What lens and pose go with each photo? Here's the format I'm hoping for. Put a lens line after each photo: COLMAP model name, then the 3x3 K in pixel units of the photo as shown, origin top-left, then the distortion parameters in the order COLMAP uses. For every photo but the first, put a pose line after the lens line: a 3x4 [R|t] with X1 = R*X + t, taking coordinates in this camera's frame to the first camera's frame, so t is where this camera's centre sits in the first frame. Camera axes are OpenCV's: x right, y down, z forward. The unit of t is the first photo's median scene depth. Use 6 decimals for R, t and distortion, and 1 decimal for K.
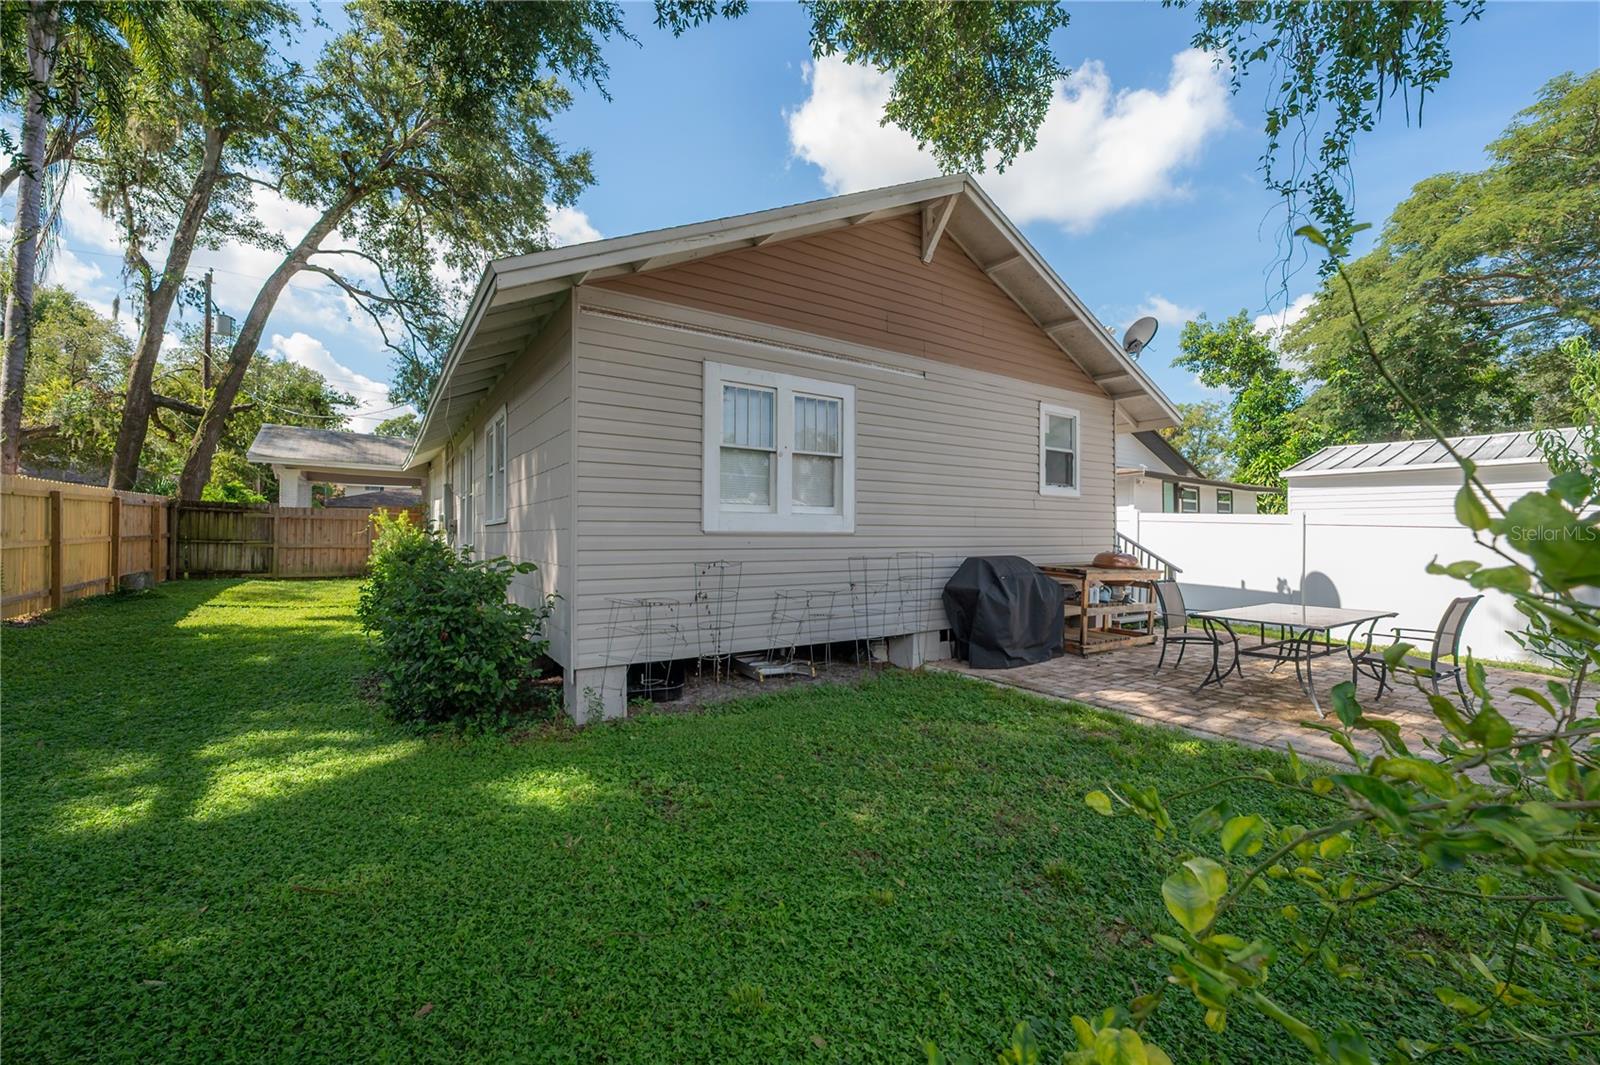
lens RADIAL K [[639.7, 0, 796.6], [0, 639.7, 532.5], [0, 0, 1]] dist [-0.001880, 0.000073]
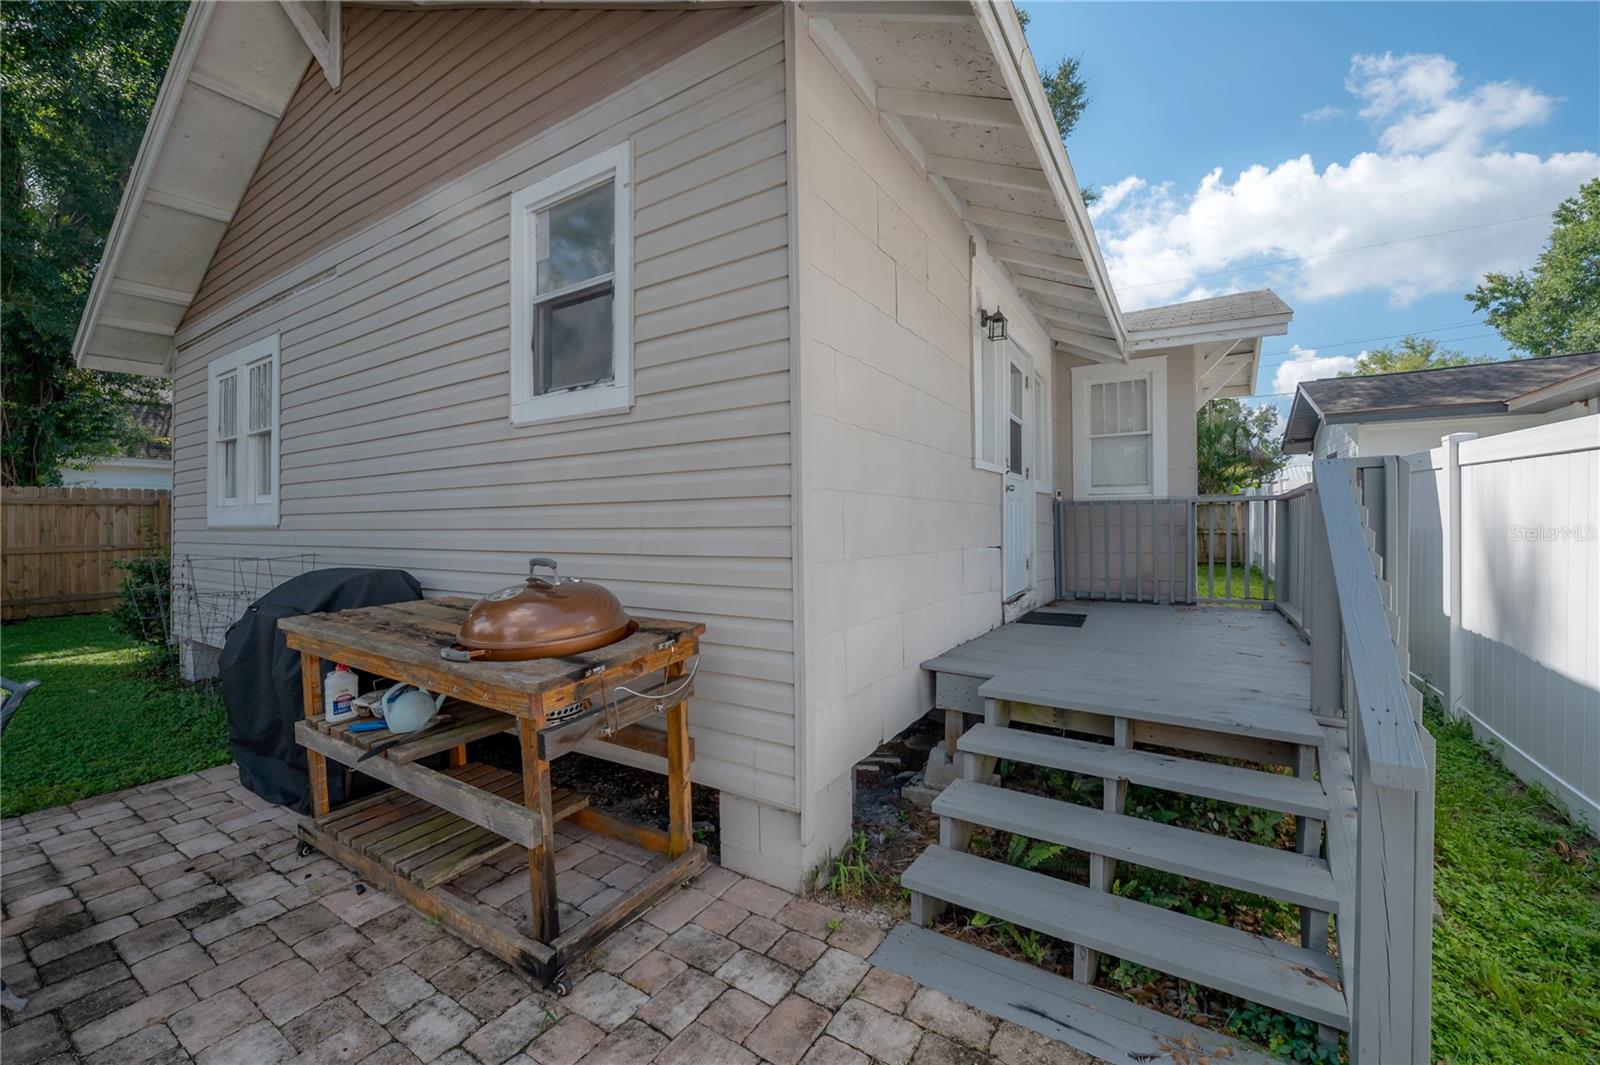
lens RADIAL K [[639.7, 0, 796.7], [0, 639.7, 527.1], [0, 0, 1]] dist [-0.001880, 0.000073]
pose [[0.384003, 0.002653, -0.923328, 1.005787], [0.013035, 0.999881, 0.008294, 0.005578], [0.923240, -0.015221, 0.383922, 1.235990]]
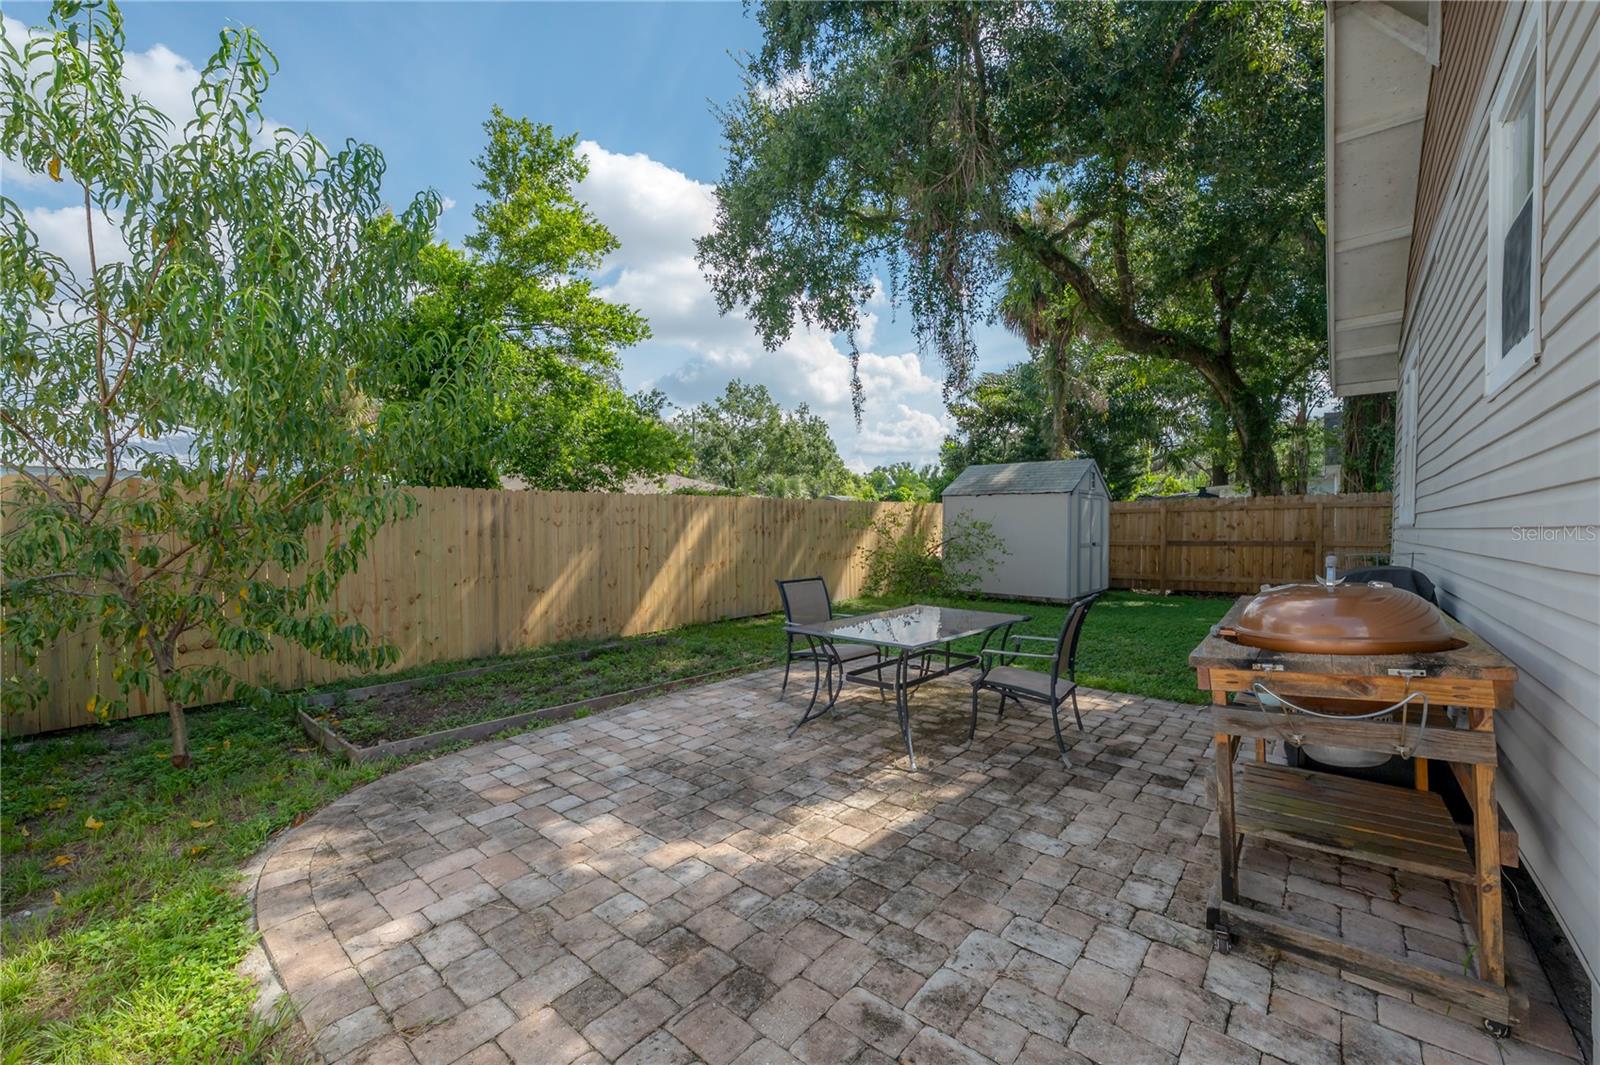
lens RADIAL K [[639.7, 0, 801.2], [0, 639.7, 532.0], [0, 0, 1]] dist [-0.001880, 0.000073]
pose [[-0.967909, -0.002860, -0.251286, 0.980722], [-0.004177, 0.999980, 0.004705, 0.010269], [0.251268, 0.005604, -0.967901, 1.485094]]
